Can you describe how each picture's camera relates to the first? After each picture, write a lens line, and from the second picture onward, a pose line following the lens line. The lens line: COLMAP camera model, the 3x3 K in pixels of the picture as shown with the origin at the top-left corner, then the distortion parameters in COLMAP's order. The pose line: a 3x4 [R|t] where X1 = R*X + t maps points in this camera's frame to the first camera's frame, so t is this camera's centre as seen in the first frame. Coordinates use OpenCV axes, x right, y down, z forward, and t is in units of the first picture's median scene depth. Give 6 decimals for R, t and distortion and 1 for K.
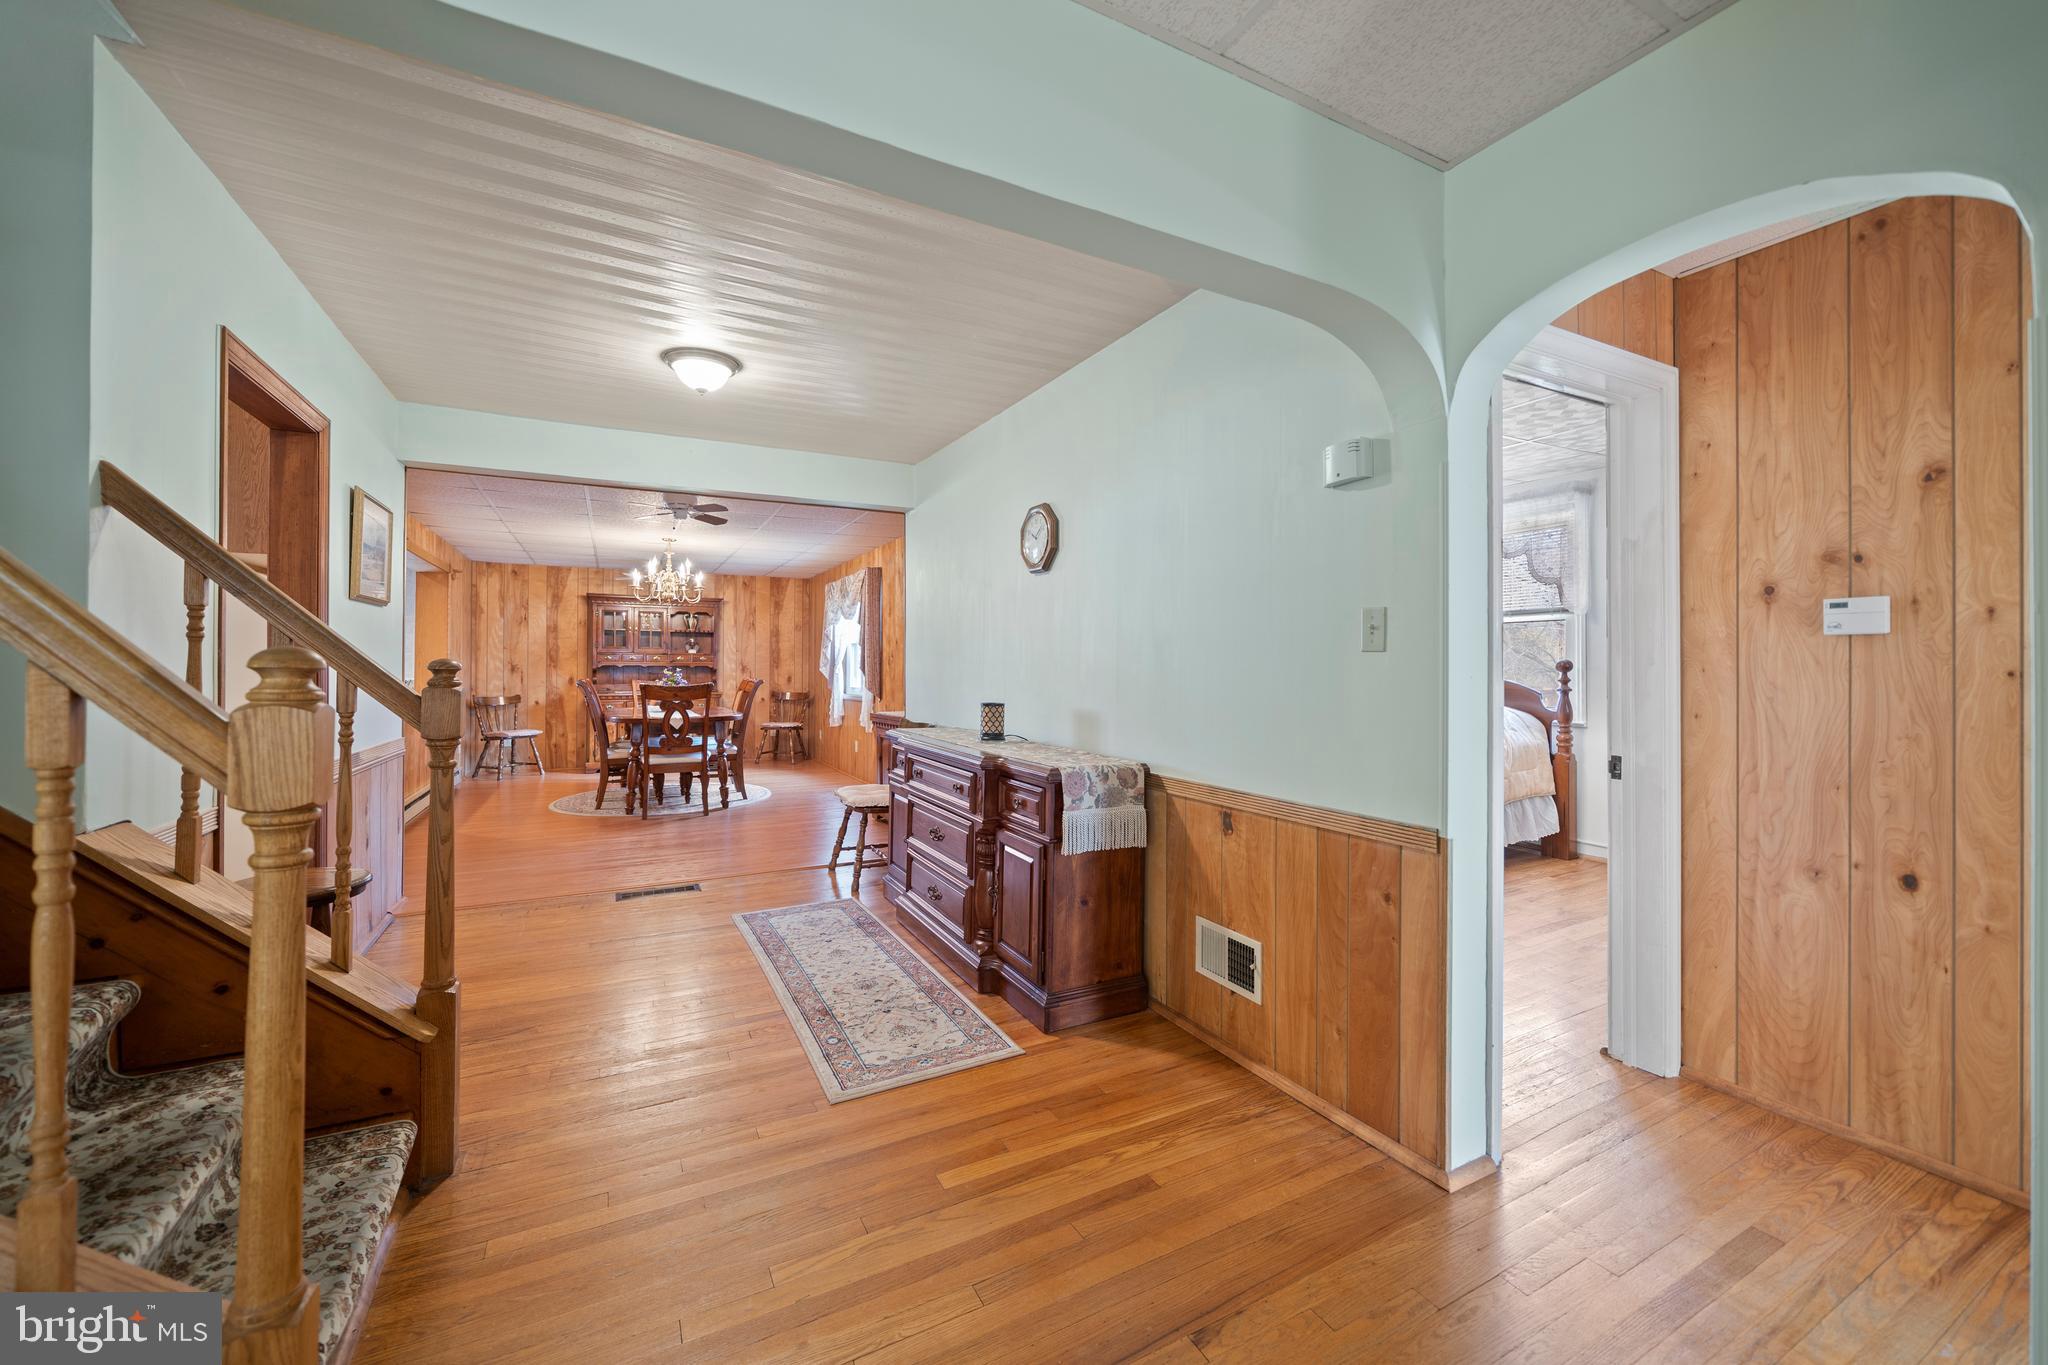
lens RADIAL K [[805.7, 0, 1035.8], [0, 805.7, 656.8], [0, 0, 1]] dist [0.000840, -0.000561]
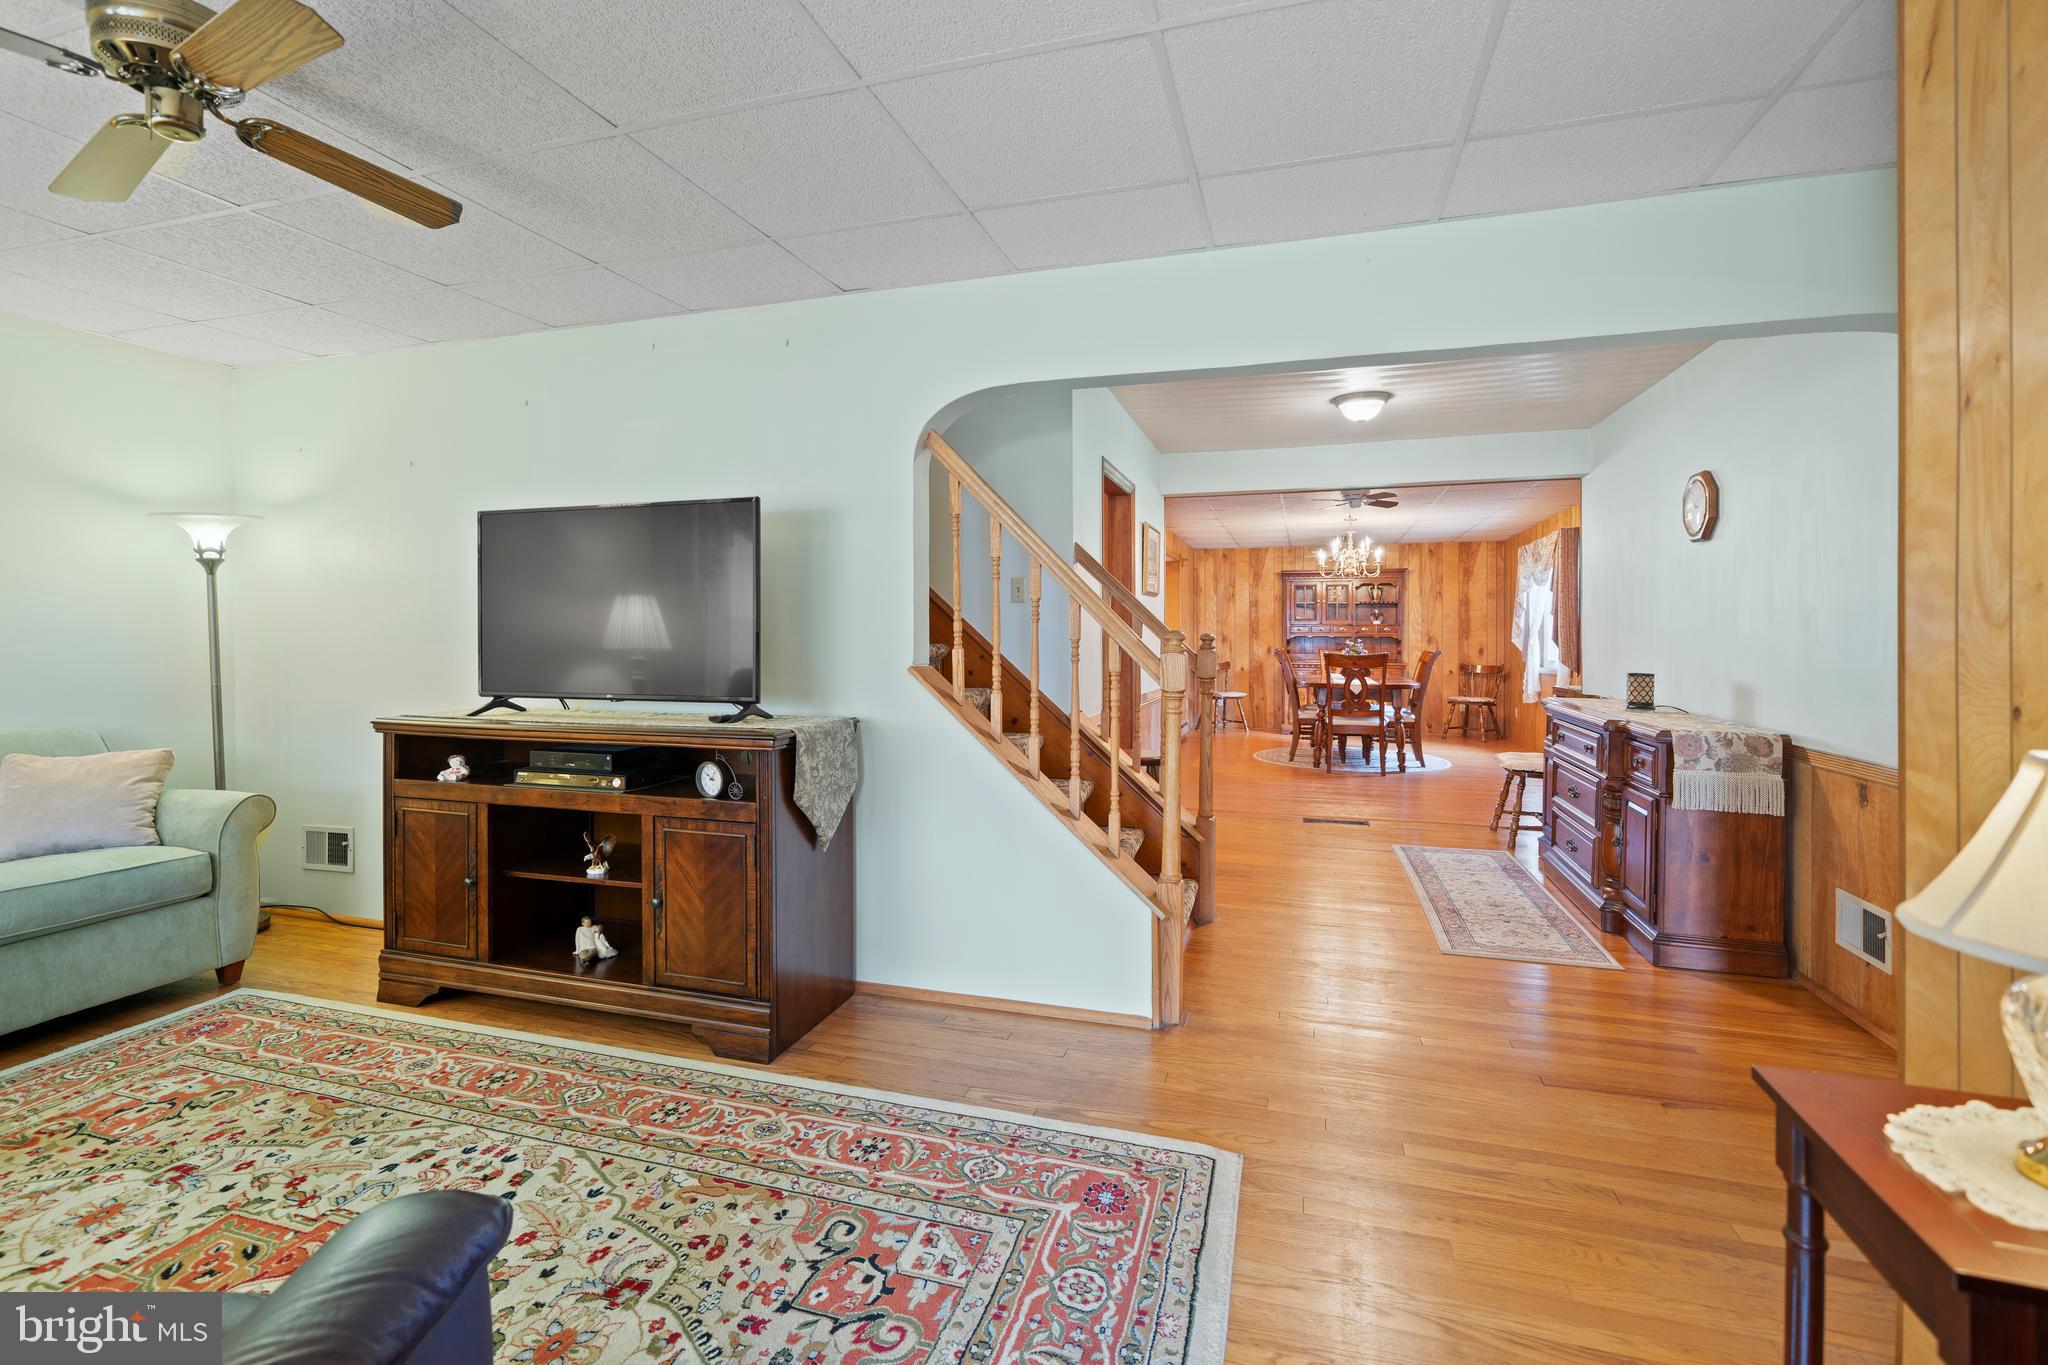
lens RADIAL K [[912.2, 0, 1007.0], [0, 912.2, 635.3], [0, 0, 1]] dist [-0.009126, 0.000654]
pose [[0.695393, -0.000547, -0.718630, 0.114050], [0.007741, 0.999947, 0.006730, -0.002670], [0.718588, -0.010243, 0.695361, -0.201769]]
